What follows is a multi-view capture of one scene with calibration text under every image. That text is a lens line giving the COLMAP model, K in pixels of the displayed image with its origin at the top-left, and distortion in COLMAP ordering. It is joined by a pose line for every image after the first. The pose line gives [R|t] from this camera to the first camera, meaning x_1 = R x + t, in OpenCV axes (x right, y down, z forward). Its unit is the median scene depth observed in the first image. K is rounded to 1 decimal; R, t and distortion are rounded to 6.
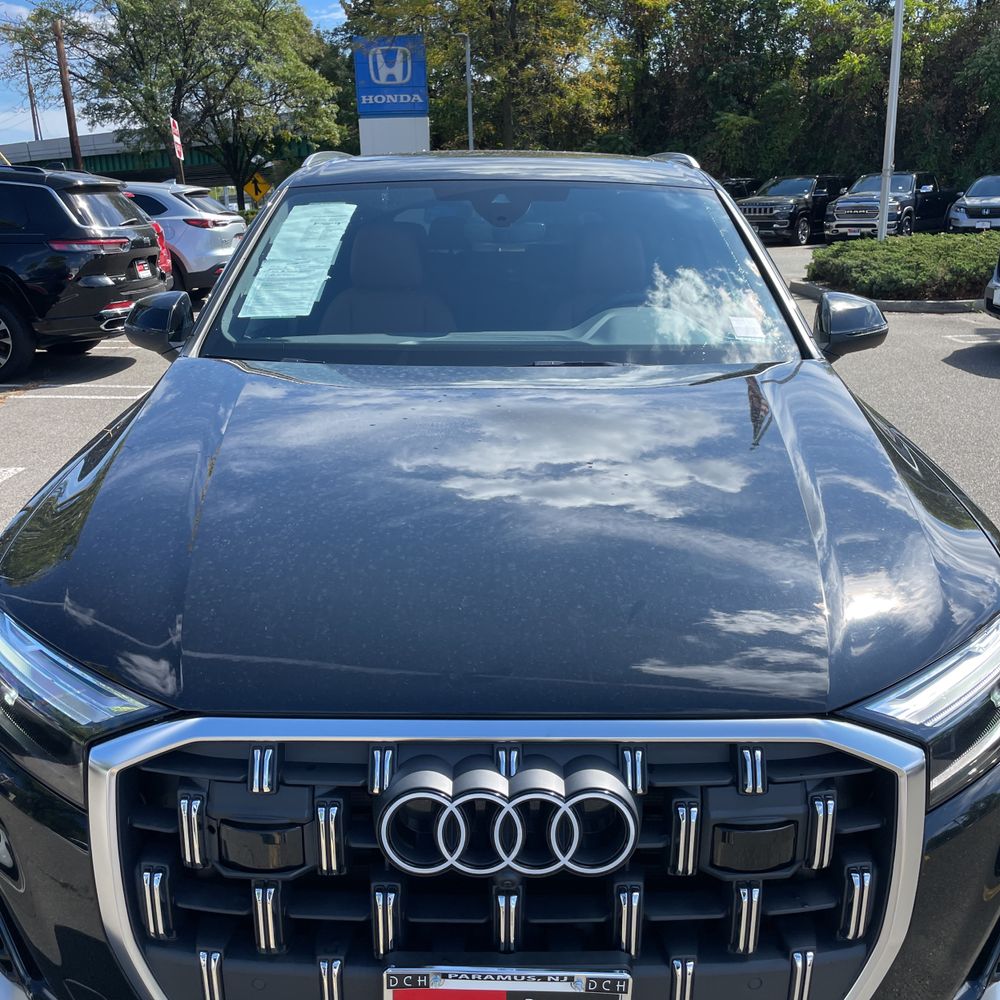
lens RADIAL K [[1017.3, 0, 503.9], [0, 1017.3, 496.6], [0, 0, 1]] dist [0.101384, -0.140231]
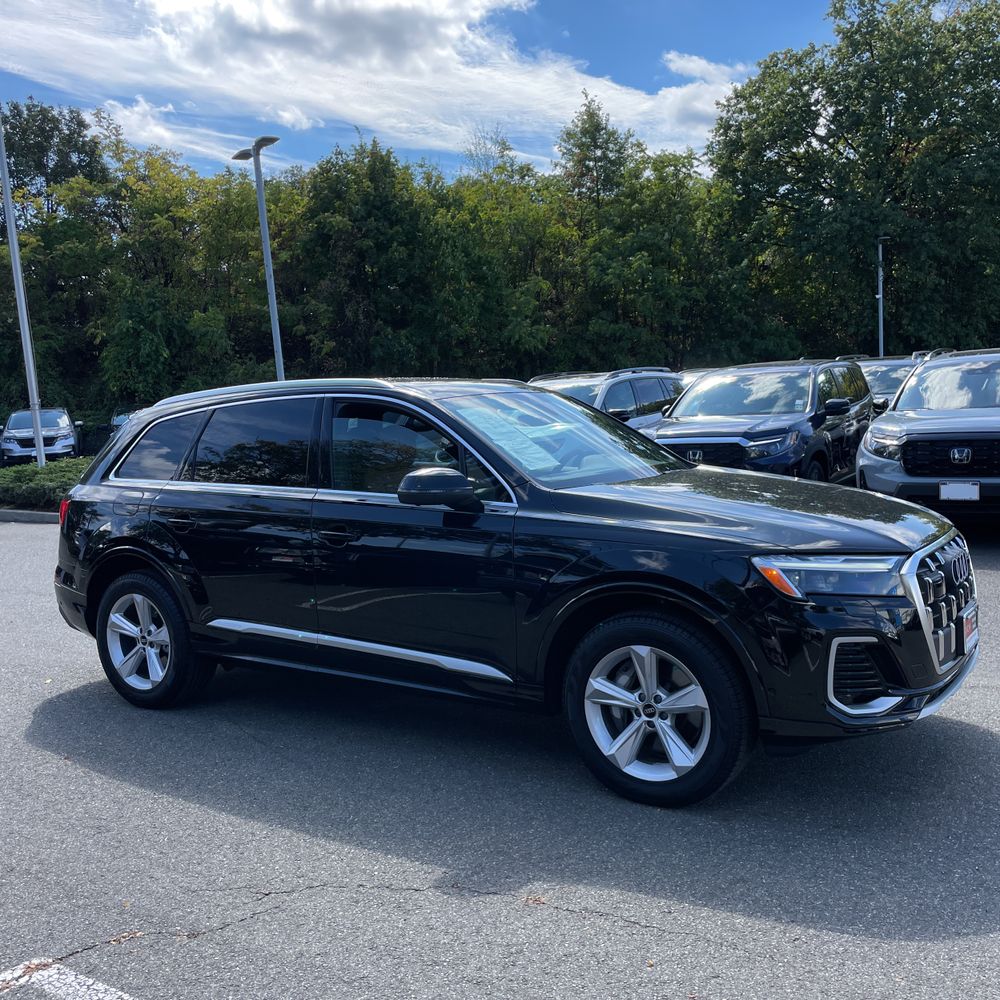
lens RADIAL K [[1031.3, 0, 516.3], [0, 1031.3, 497.0], [0, 0, 1]] dist [0.103187, -0.142695]
pose [[0.537339, -0.101555, 0.837229, -0.622906], [0.283086, 0.956847, -0.065623, -0.015494], [-0.794436, 0.272270, 0.542900, 0.055353]]
